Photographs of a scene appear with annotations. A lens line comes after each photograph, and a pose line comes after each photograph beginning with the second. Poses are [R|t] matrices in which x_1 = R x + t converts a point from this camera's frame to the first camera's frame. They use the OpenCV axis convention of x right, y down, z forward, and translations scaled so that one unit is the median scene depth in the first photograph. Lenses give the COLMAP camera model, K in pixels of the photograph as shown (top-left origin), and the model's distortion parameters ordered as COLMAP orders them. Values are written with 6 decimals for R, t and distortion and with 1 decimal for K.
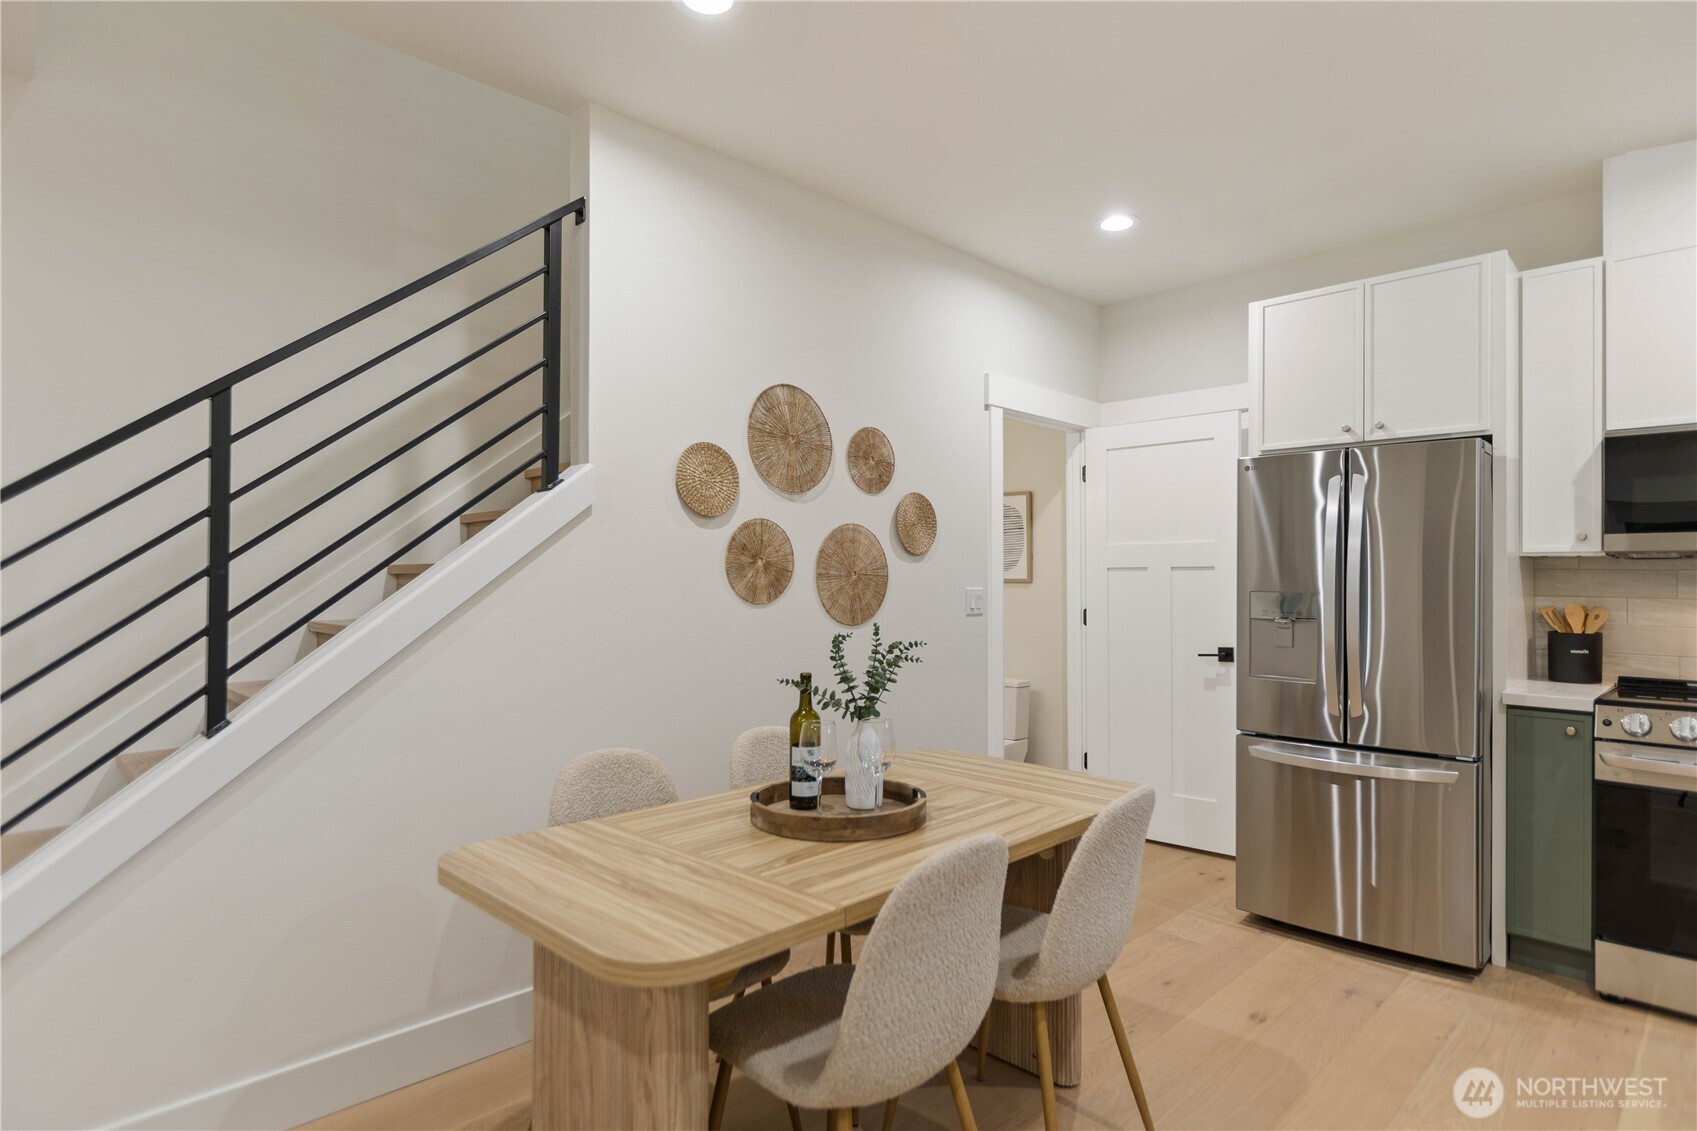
lens RADIAL K [[933.8, 0, 842.6], [0, 933.8, 567.1], [0, 0, 1]] dist [0.005294, -0.002526]
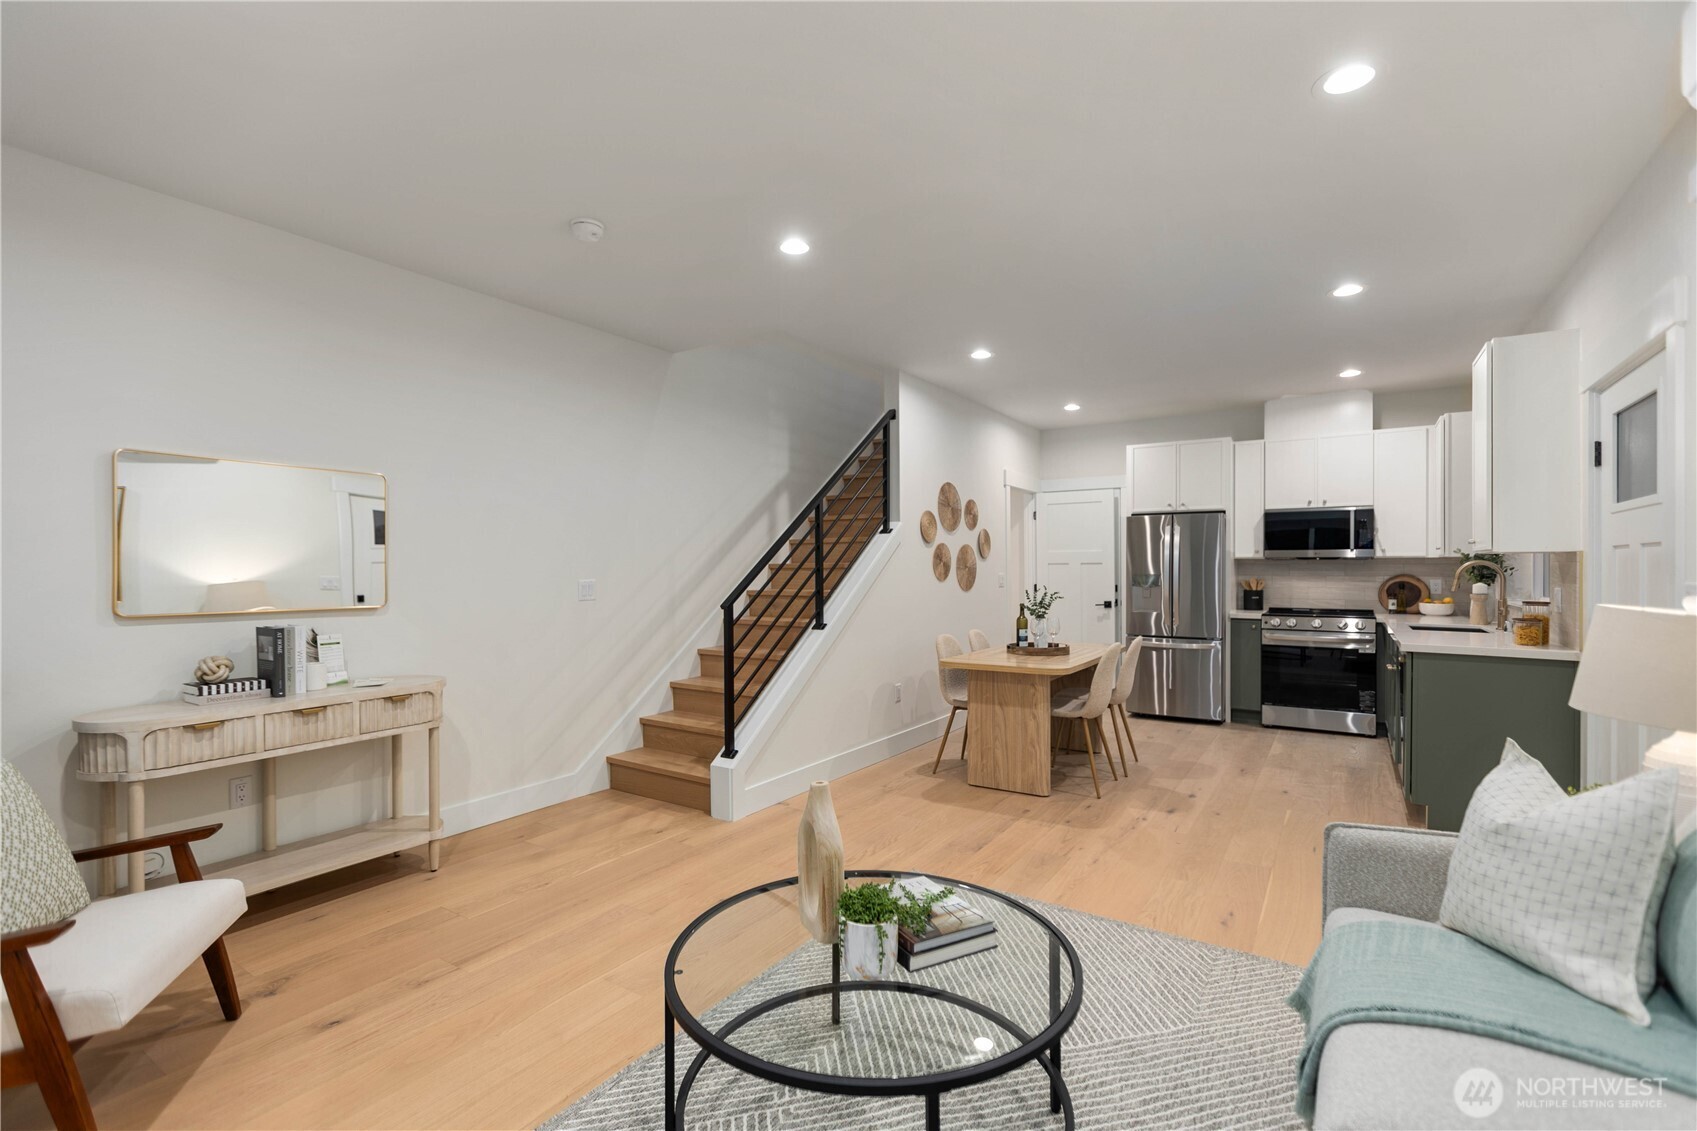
lens RADIAL K [[794.8, 0, 851.8], [0, 794.8, 562.8], [0, 0, 1]] dist [0.000758, 0.000370]
pose [[0.975944, -0.002691, 0.218006, -0.718046], [0.001721, 0.999988, 0.004638, -0.013144], [-0.218016, -0.004151, 0.975936, -0.825100]]
